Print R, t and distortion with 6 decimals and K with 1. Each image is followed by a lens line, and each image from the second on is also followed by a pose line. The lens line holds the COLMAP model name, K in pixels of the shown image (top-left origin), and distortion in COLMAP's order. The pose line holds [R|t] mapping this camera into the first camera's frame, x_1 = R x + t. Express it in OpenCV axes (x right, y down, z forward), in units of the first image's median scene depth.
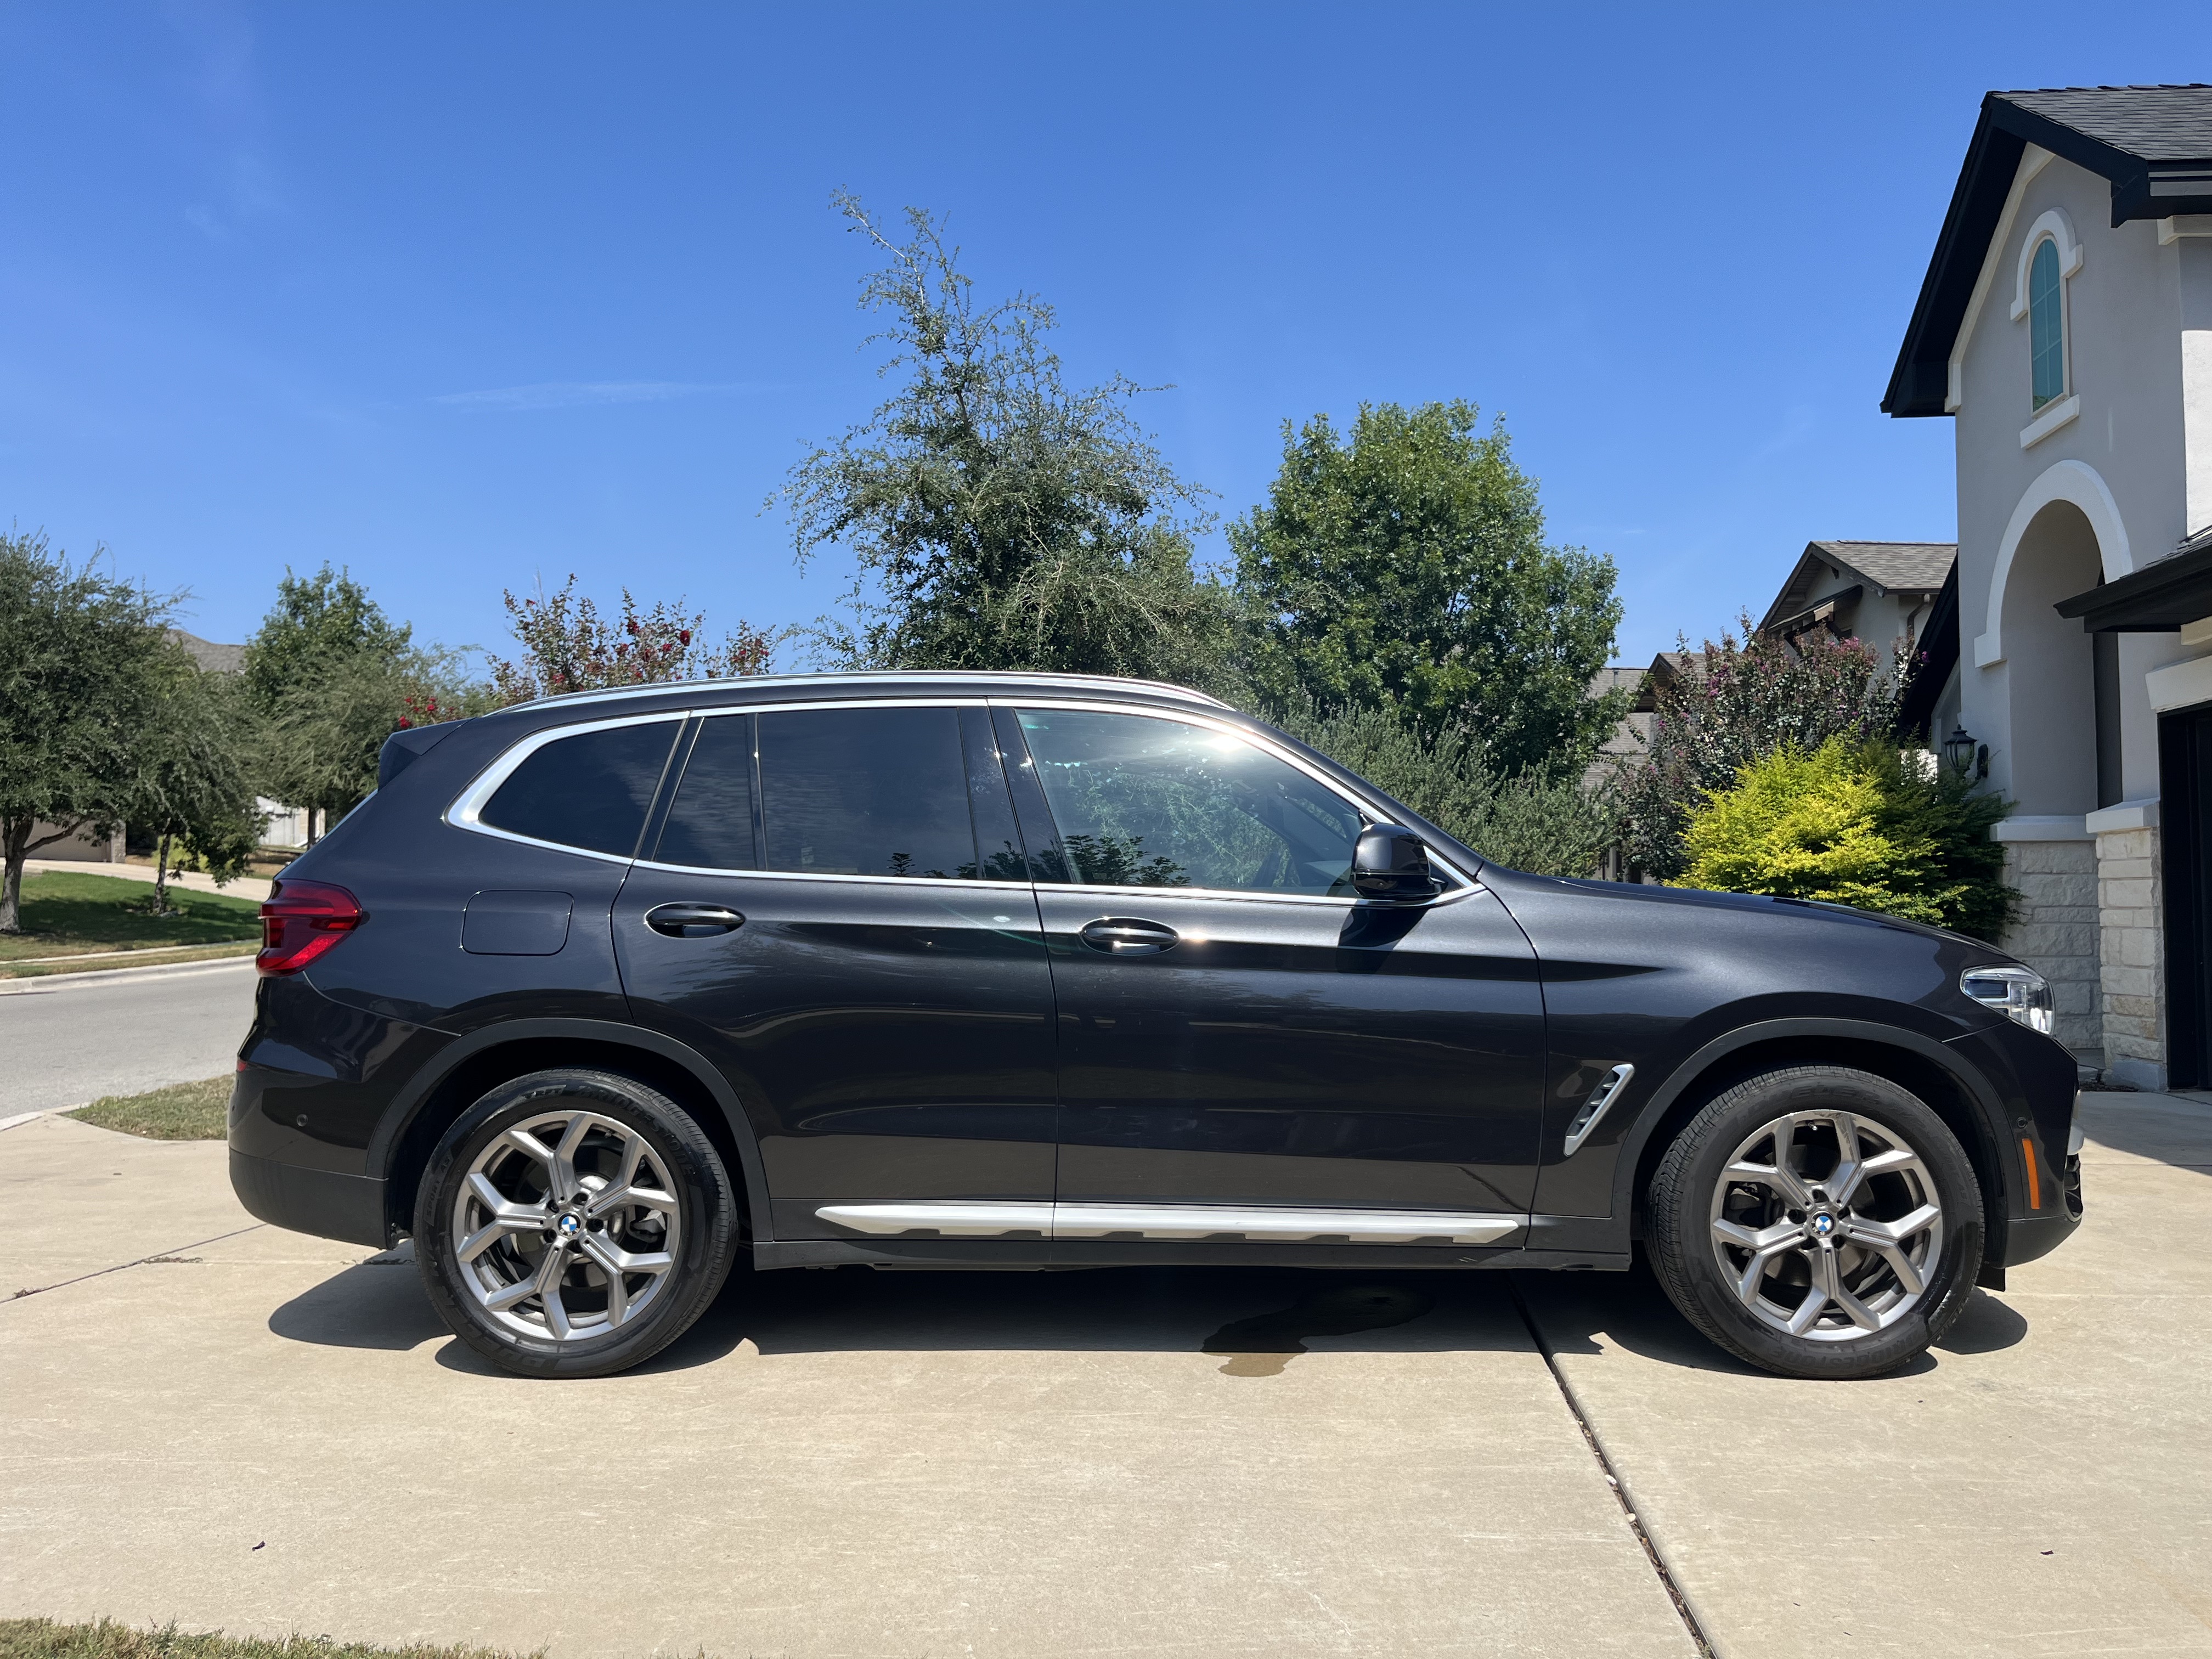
lens RADIAL K [[1680.7, 0, 1116.2], [0, 1680.7, 841.7], [0, 0, 1]] dist [0.072856, -0.098802]
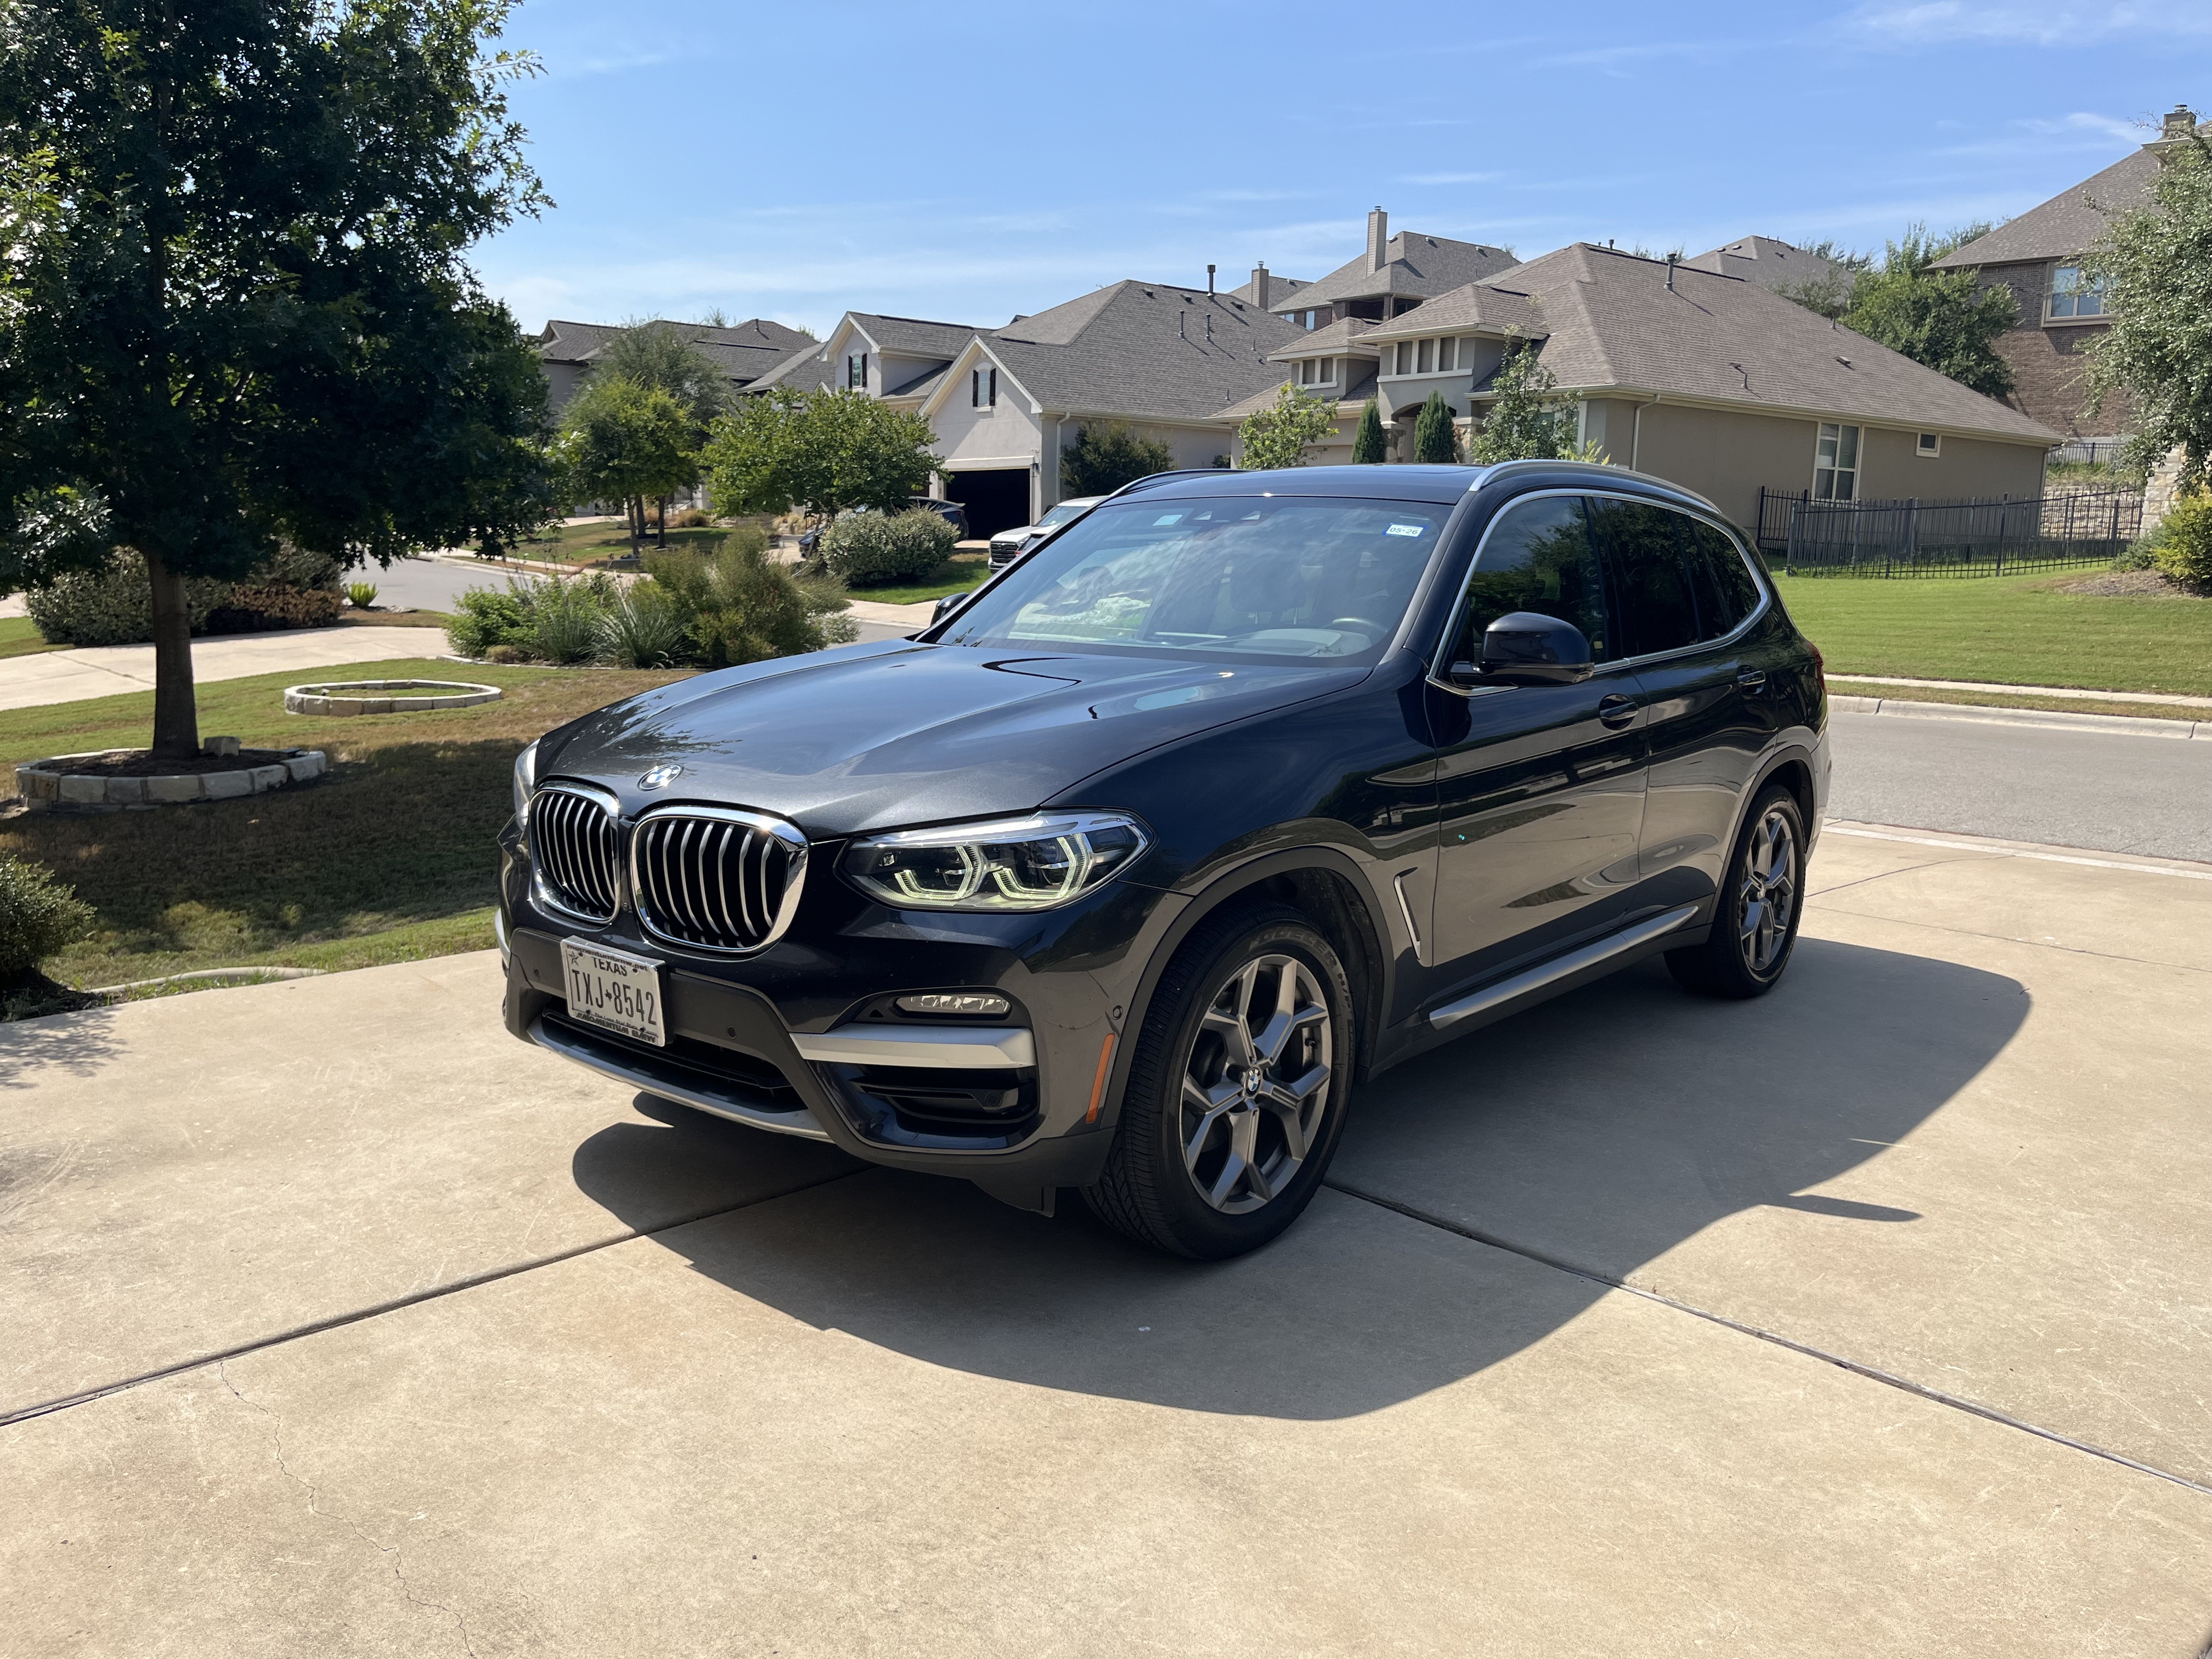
lens RADIAL K [[1680.7, 0, 1100.8], [0, 1680.7, 844.1], [0, 0, 1]] dist [0.072856, -0.098802]
pose [[-0.632773, 0.116603, -0.765508, 0.792599], [0.008568, 0.989591, 0.143654, -0.004039], [0.774290, 0.084341, -0.627185, 1.366334]]
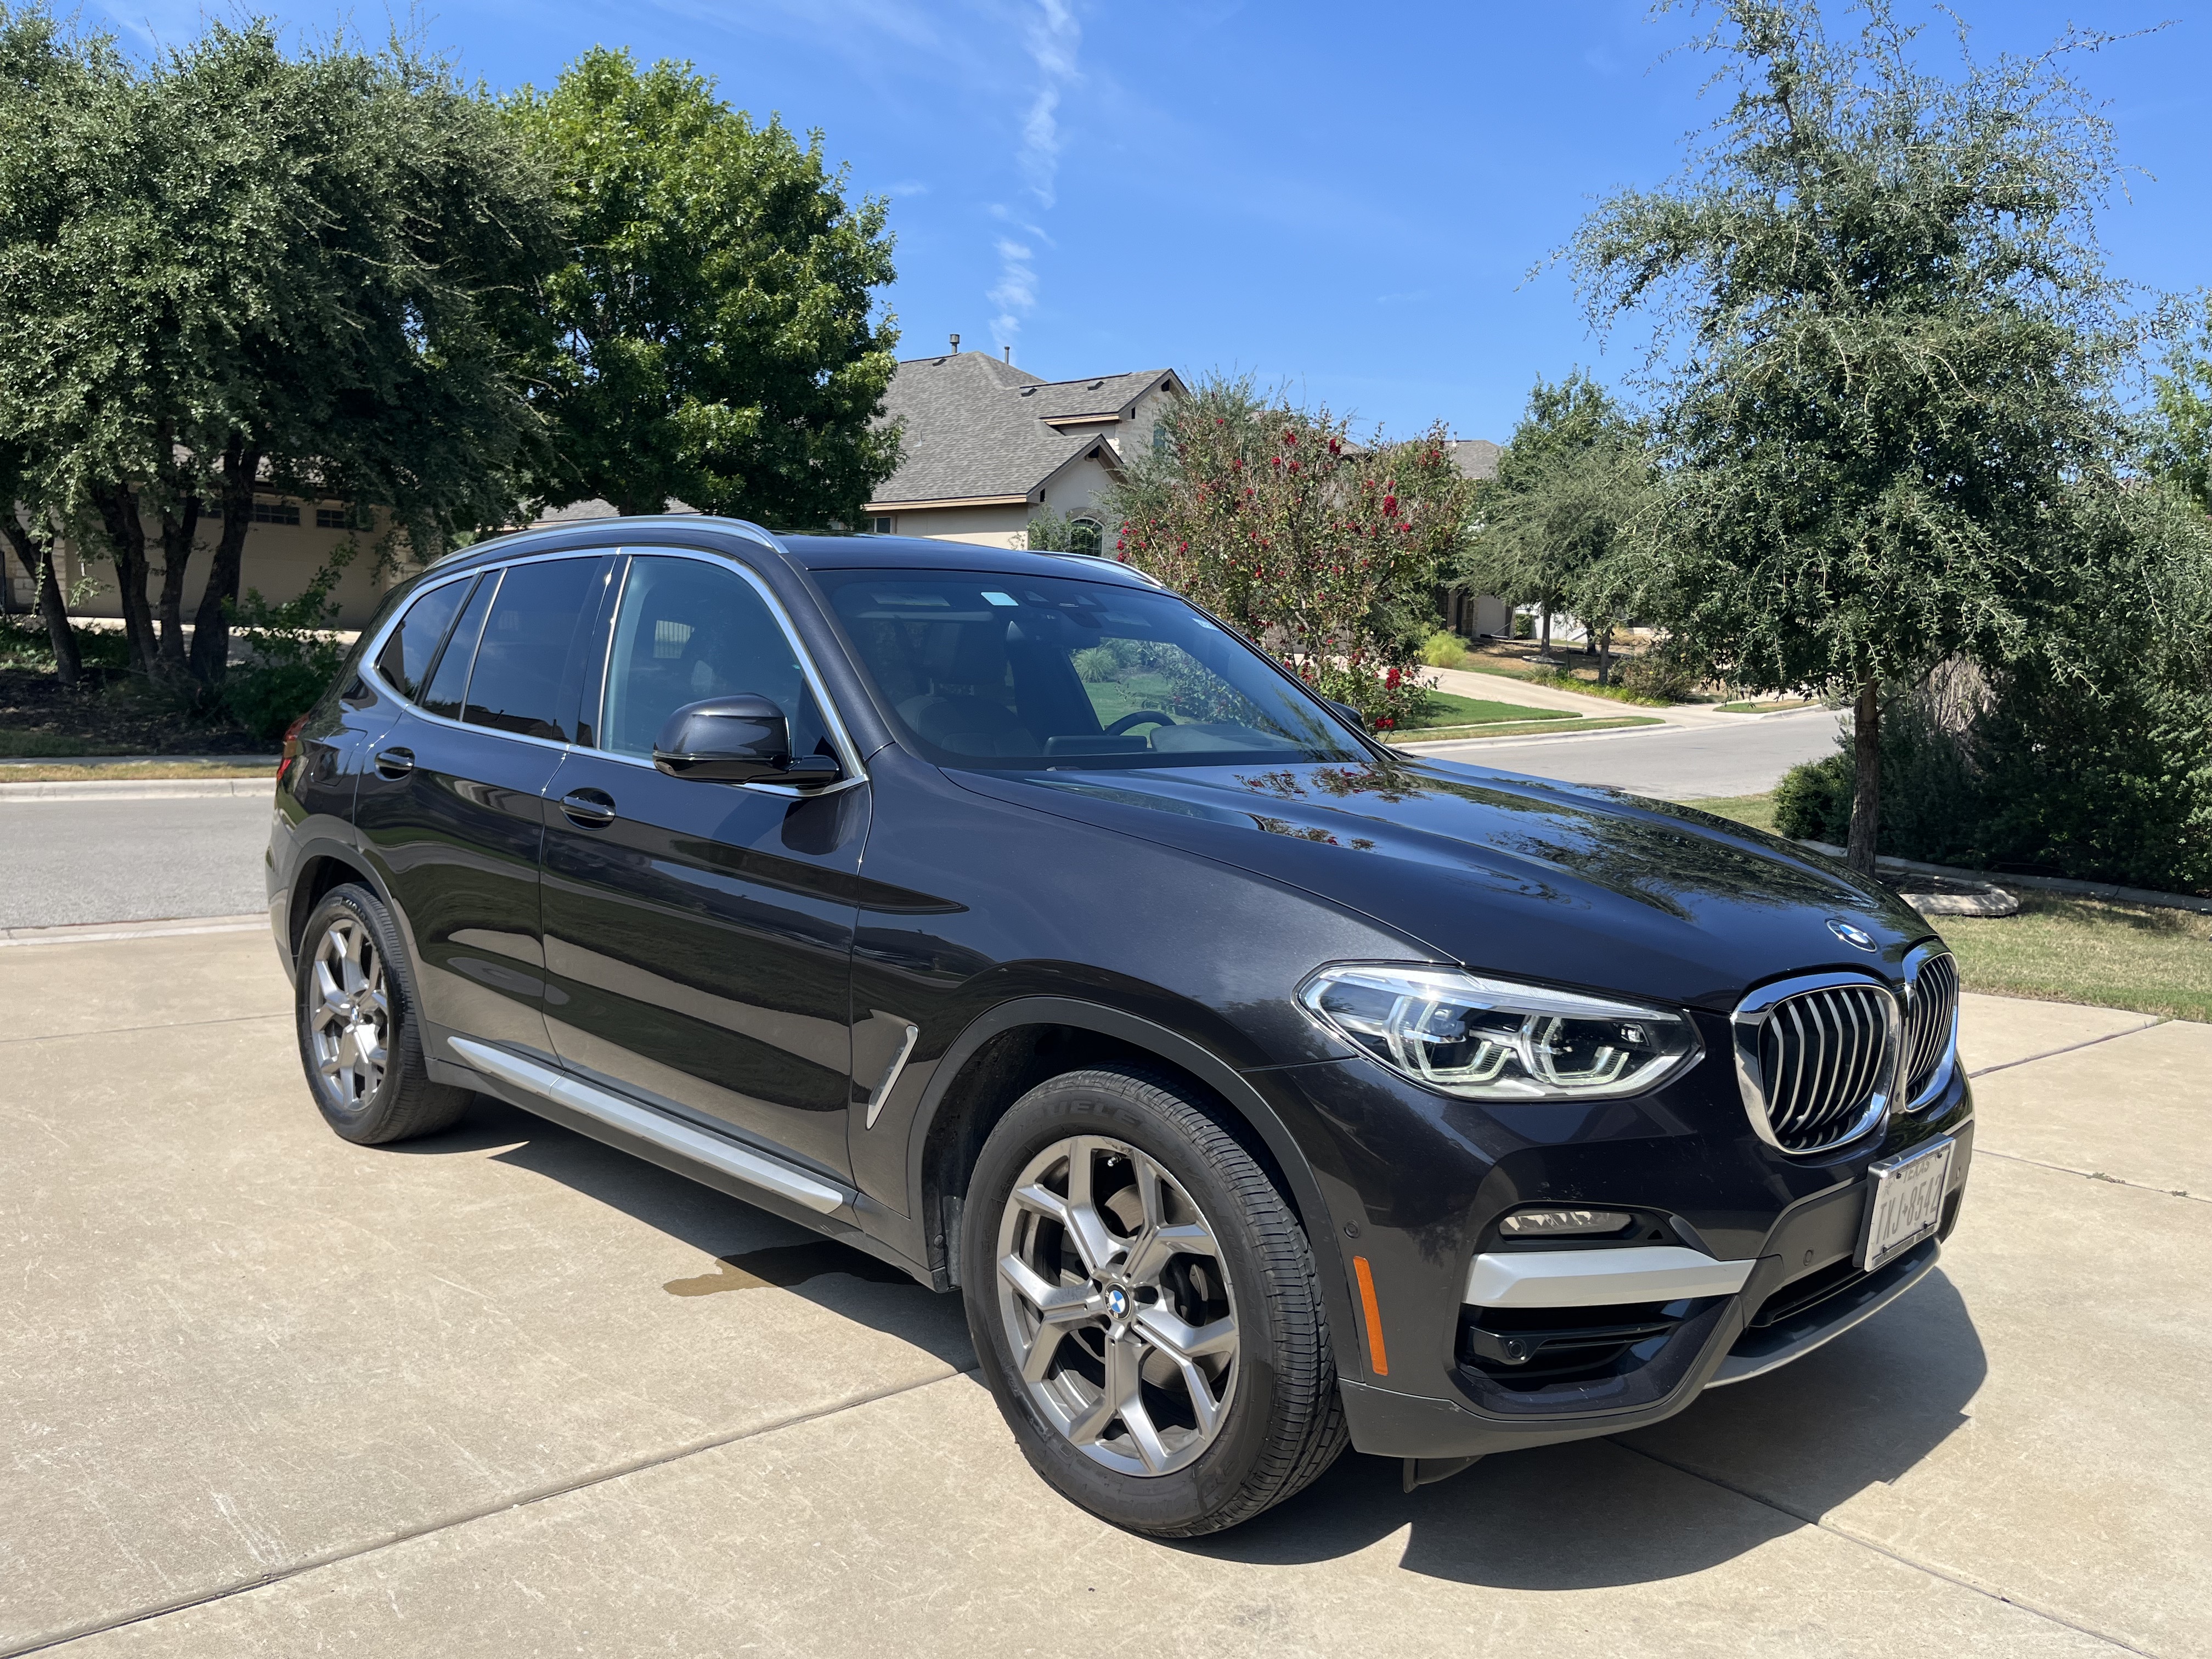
lens RADIAL K [[1680.7, 0, 1117.5], [0, 1680.7, 851.1], [0, 0, 1]] dist [0.072856, -0.098802]
pose [[0.726522, 0.091811, -0.680982, 0.609446], [-0.004159, 0.991603, 0.129252, -0.029516], [0.687131, -0.091072, 0.720803, 0.373068]]
